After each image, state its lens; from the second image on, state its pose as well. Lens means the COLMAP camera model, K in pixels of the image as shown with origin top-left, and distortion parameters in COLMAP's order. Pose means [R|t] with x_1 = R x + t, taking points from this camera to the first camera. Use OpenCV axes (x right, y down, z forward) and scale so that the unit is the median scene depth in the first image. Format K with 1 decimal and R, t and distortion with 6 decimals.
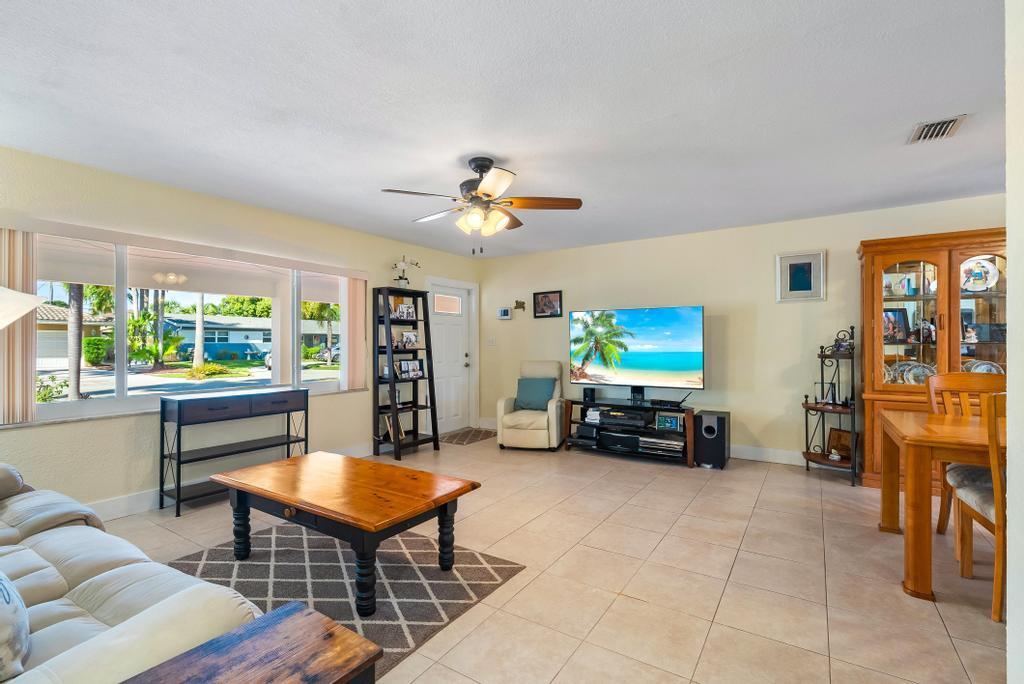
lens RADIAL K [[467.2, 0, 507.4], [0, 467.2, 342.0], [0, 0, 1]] dist [-0.006253, 0.002325]
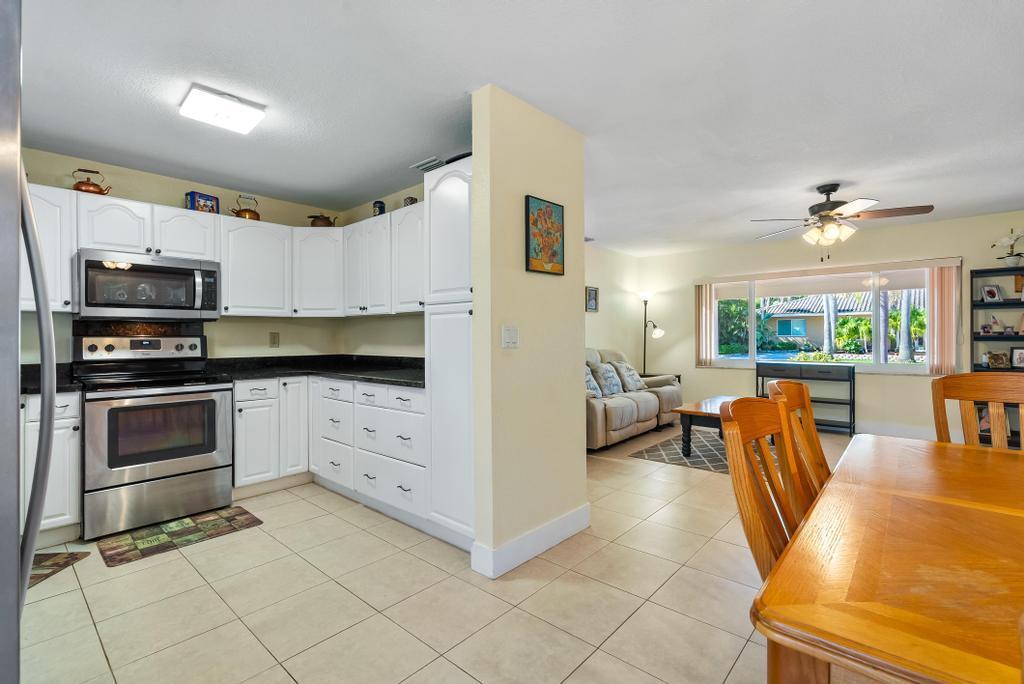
lens RADIAL K [[467.2, 0, 510.5], [0, 467.2, 338.5], [0, 0, 1]] dist [-0.006253, 0.002325]
pose [[-0.144857, 0.010383, -0.989398, 0.885595], [0.011934, 0.999891, 0.008746, 0.001751], [0.989381, -0.010540, -0.144965, 0.224693]]
